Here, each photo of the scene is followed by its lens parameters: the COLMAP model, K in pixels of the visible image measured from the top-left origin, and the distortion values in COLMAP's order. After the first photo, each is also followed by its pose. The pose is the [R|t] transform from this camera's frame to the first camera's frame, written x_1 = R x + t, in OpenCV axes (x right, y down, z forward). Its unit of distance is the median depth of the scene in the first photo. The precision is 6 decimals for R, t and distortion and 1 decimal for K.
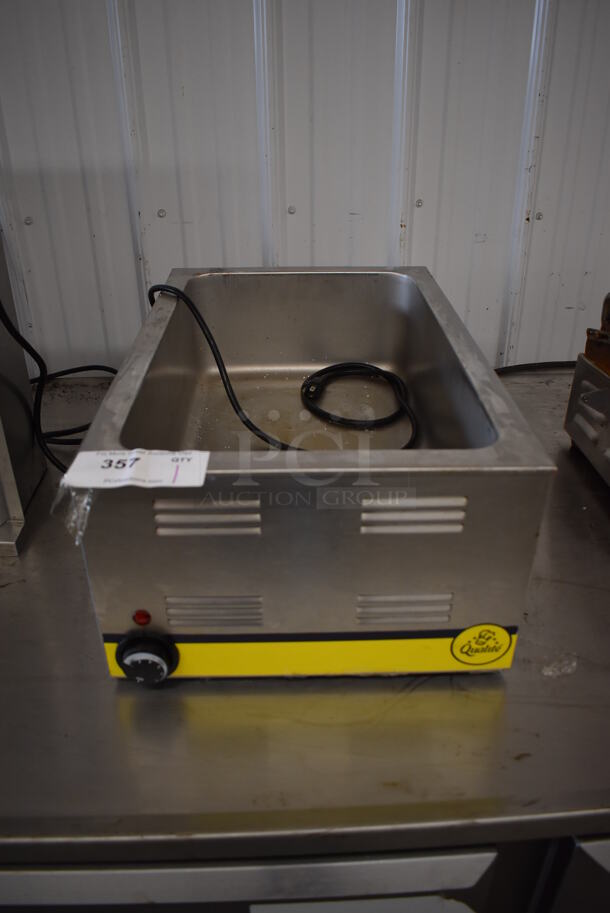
lens RADIAL K [[705.0, 0, 305.0], [0, 705.0, 456.5], [0, 0, 1]] dist [-0.098107, 0.010068]
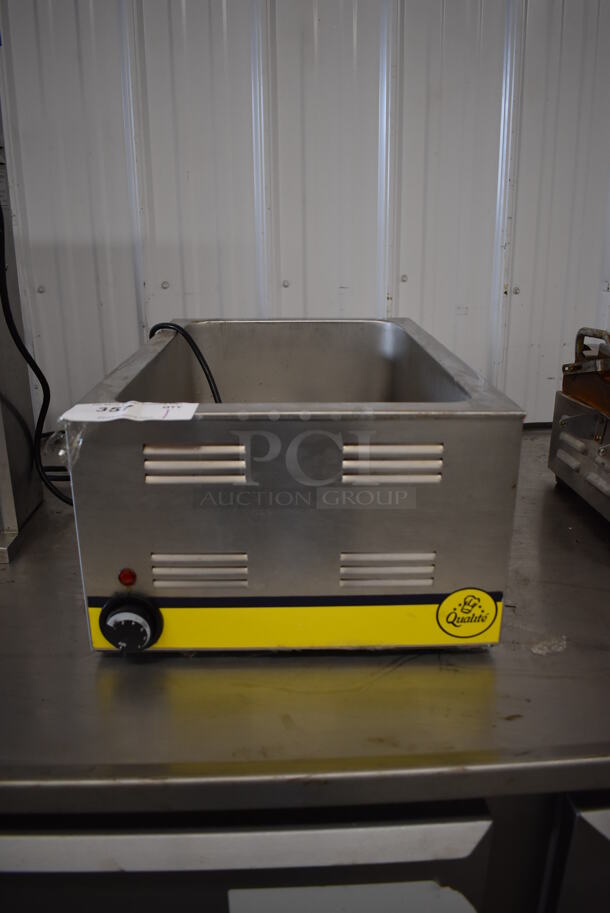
lens RADIAL K [[705.0, 0, 305.0], [0, 705.0, 456.5], [0, 0, 1]] dist [-0.098107, 0.010068]
pose [[1.000000, 0.000182, -0.000282, 0.021421], [-0.000234, 0.980154, -0.198238, 0.242506], [0.000240, 0.198238, 0.980154, -0.021759]]
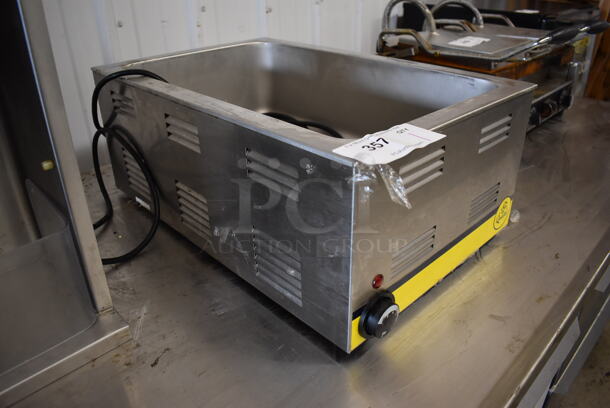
lens RADIAL K [[471.0, 0, 305.0], [0, 471.0, 204.0], [0, 0, 1]] dist [-0.098107, 0.010068]
pose [[0.742203, -0.329861, 0.583375, -0.706062], [0.349696, 0.933201, 0.082761, -0.003266], [-0.571706, 0.142578, 0.807975, 0.369005]]
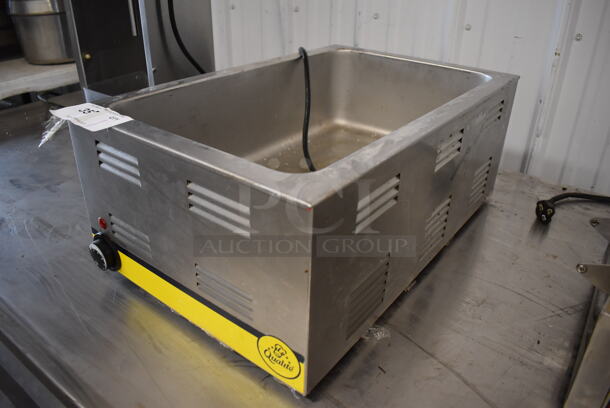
lens RADIAL K [[471.0, 0, 305.0], [0, 471.0, 204.0], [0, 0, 1]] dist [-0.098107, 0.010068]
pose [[0.777701, 0.318131, -0.542193, 0.596031], [-0.333956, 0.939803, 0.072414, -0.025655], [0.532592, 0.124752, 0.837128, 0.361484]]
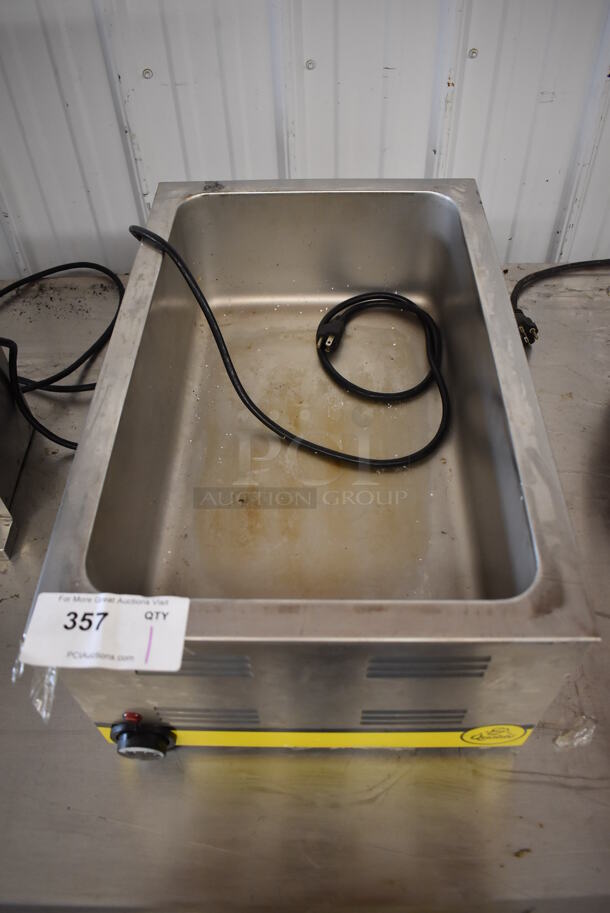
lens RADIAL K [[705.0, 0, 305.0], [0, 705.0, 456.5], [0, 0, 1]] dist [-0.098107, 0.010068]
pose [[0.998887, 0.016559, -0.044166, 0.032488], [-0.000514, 0.940113, 0.340864, -0.391130], [0.047166, -0.340462, 0.939075, 0.234306]]
